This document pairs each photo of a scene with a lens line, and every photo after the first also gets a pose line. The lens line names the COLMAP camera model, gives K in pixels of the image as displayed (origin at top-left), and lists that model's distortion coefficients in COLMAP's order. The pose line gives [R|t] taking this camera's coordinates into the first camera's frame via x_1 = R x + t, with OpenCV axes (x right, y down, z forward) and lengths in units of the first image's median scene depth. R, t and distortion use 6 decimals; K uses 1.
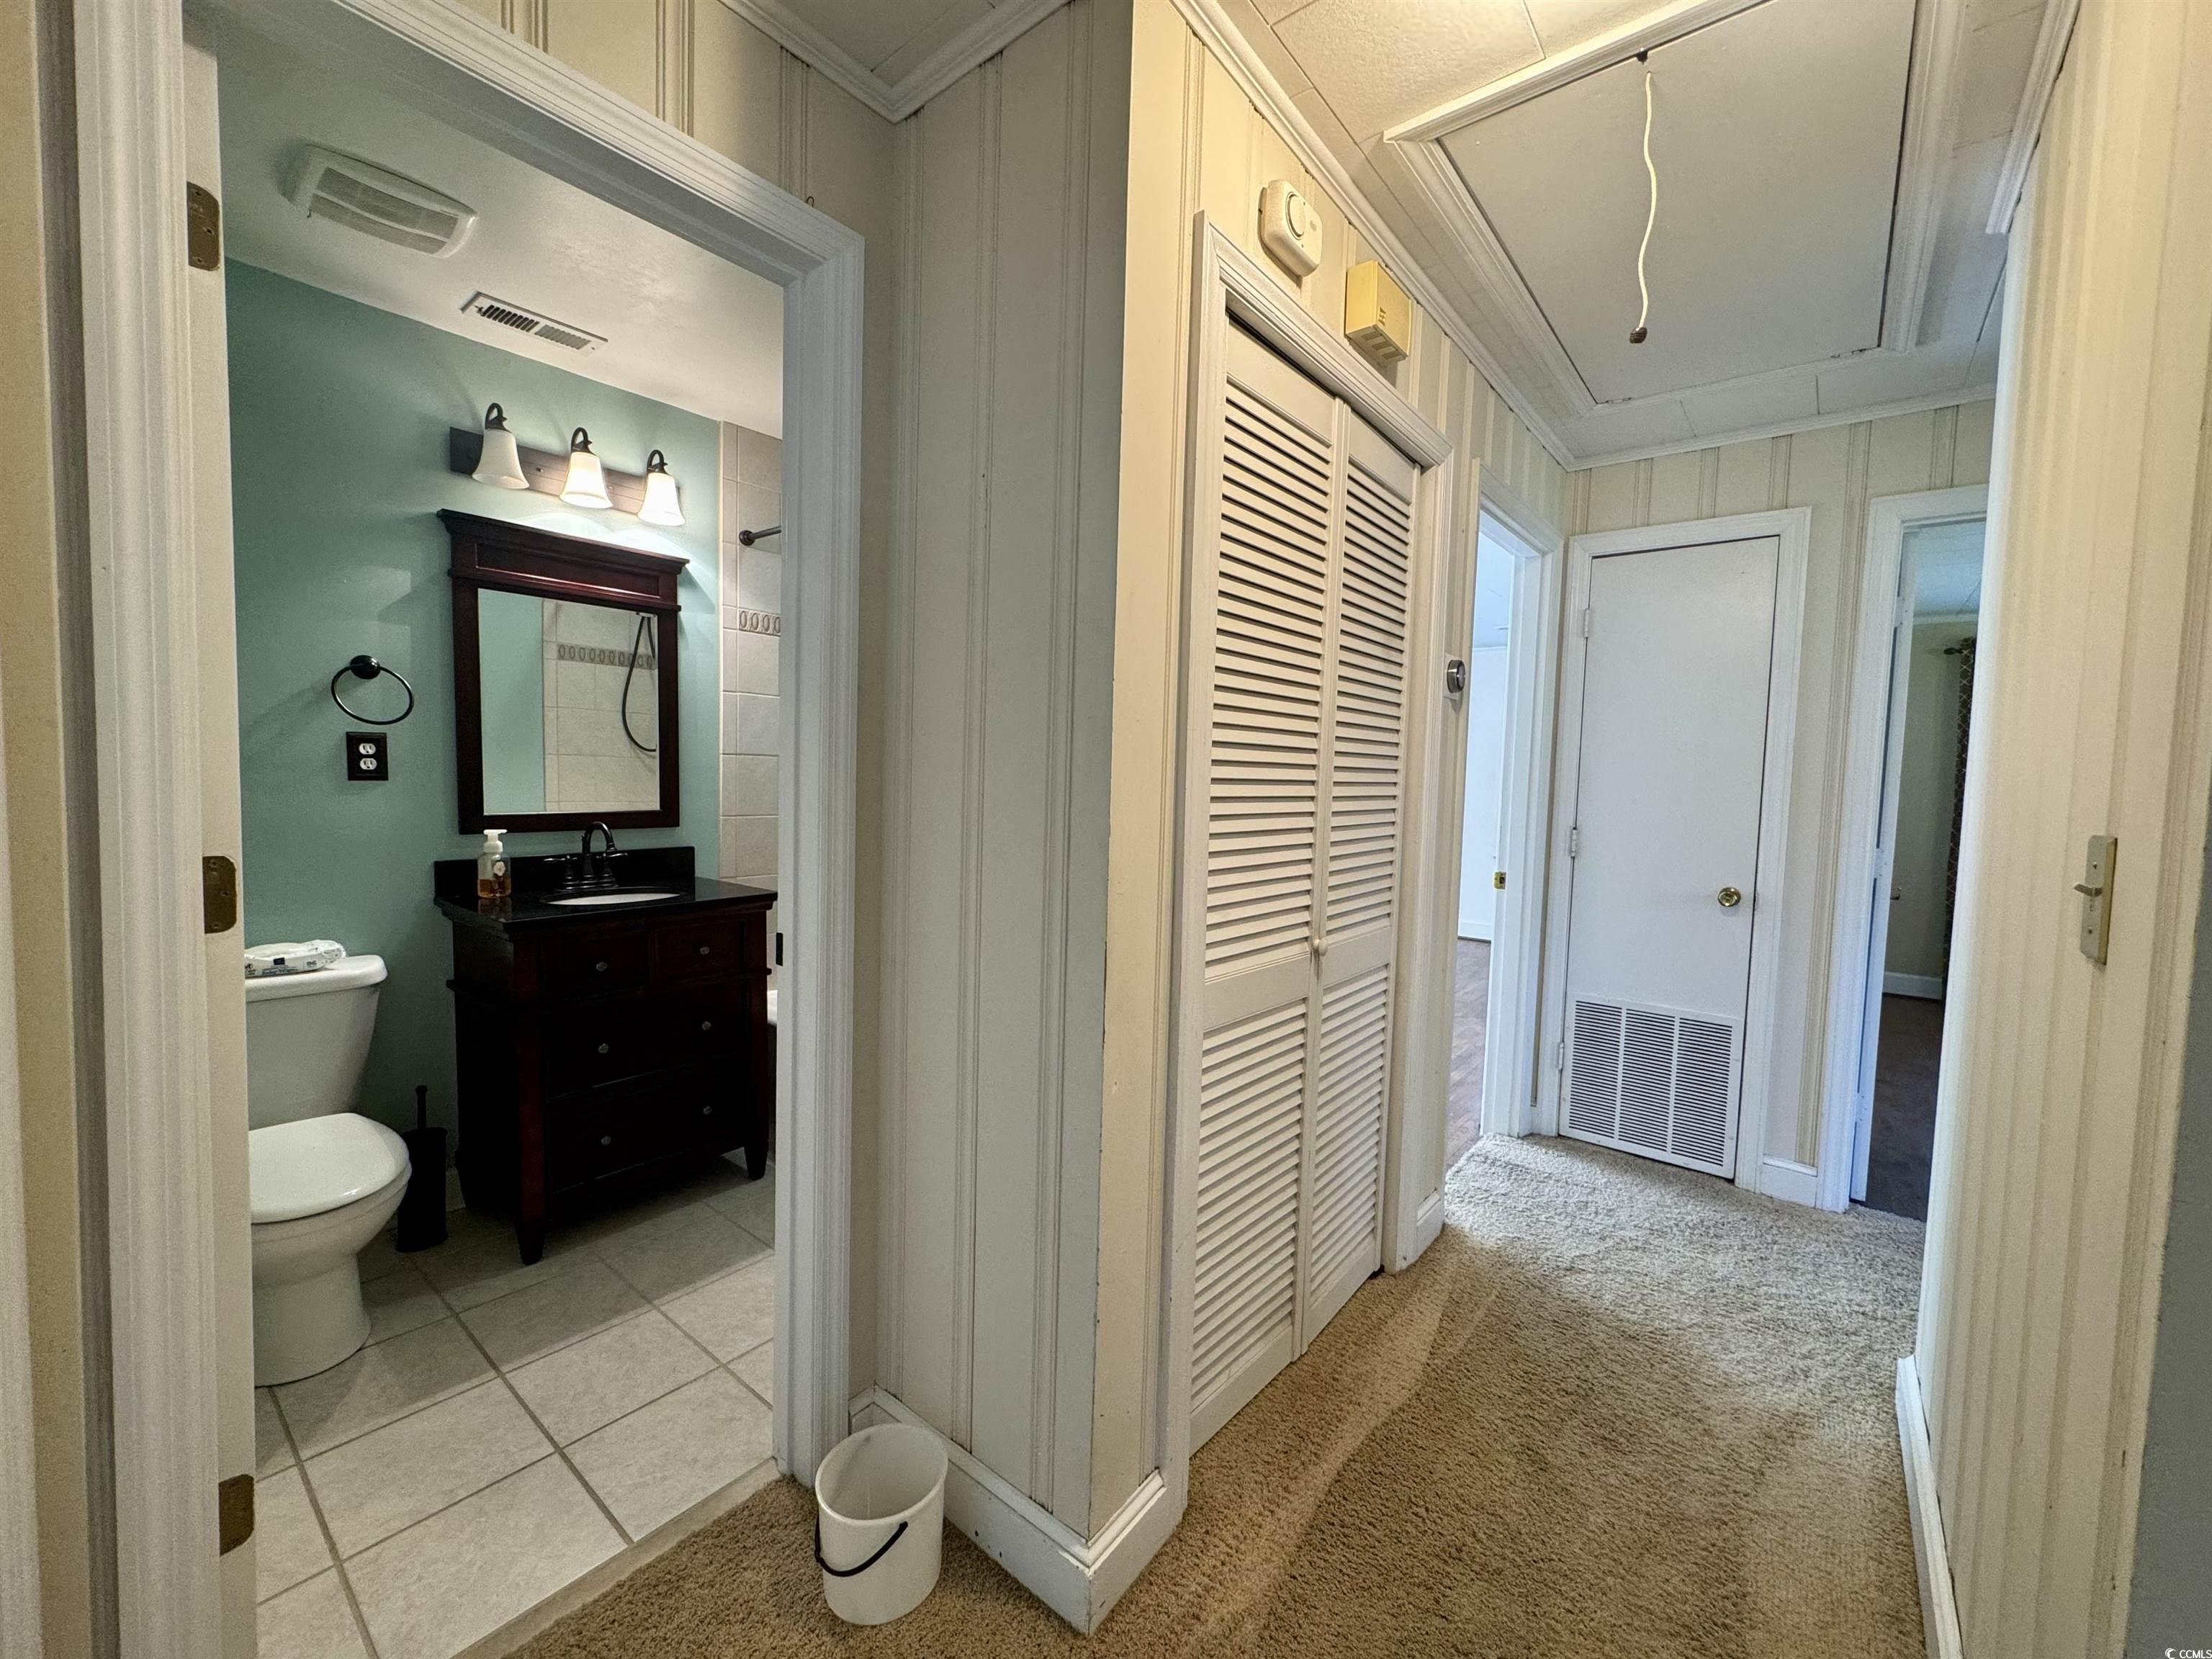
lens RADIAL K [[884.9, 0, 1107.7], [0, 884.9, 828.3], [0, 0, 1]] dist [0.001643, -0.000206]
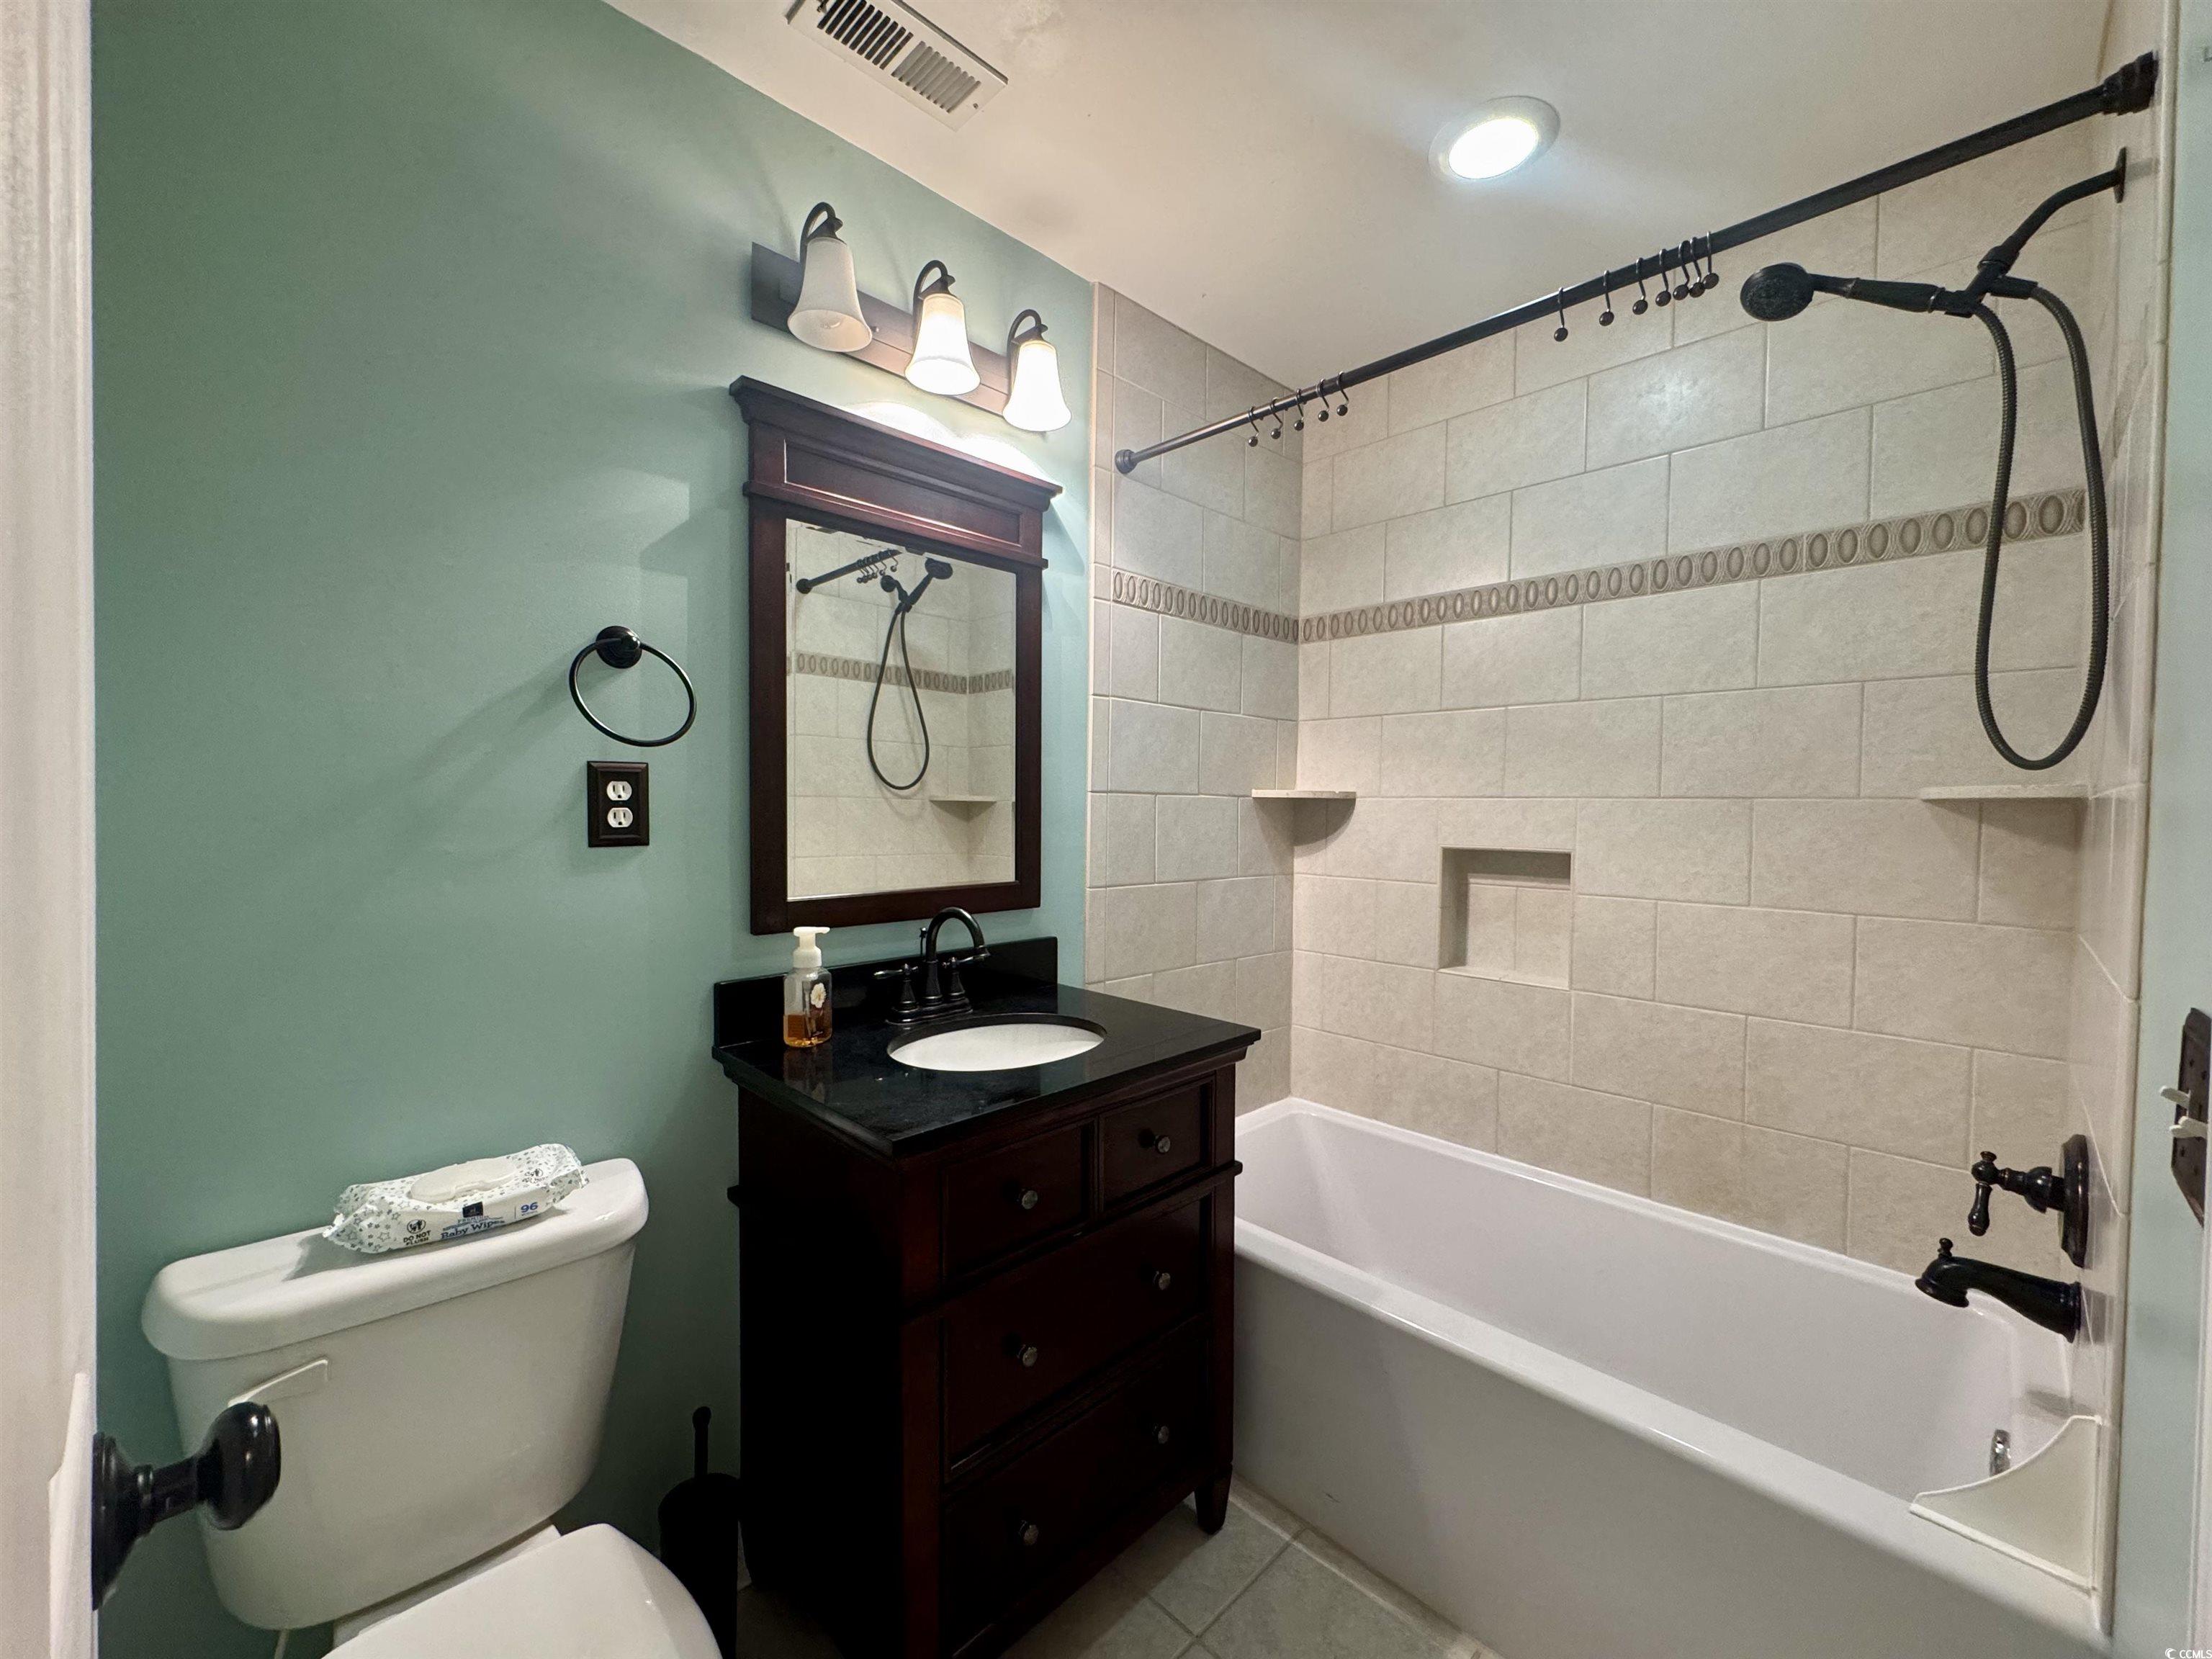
lens RADIAL K [[884.9, 0, 1104.9], [0, 884.9, 826.3], [0, 0, 1]] dist [0.001643, -0.000206]
pose [[0.993046, -0.010402, -0.117267, -0.431285], [0.005608, 0.999138, -0.041136, -0.039350], [0.117593, 0.040192, 0.992248, 0.445321]]
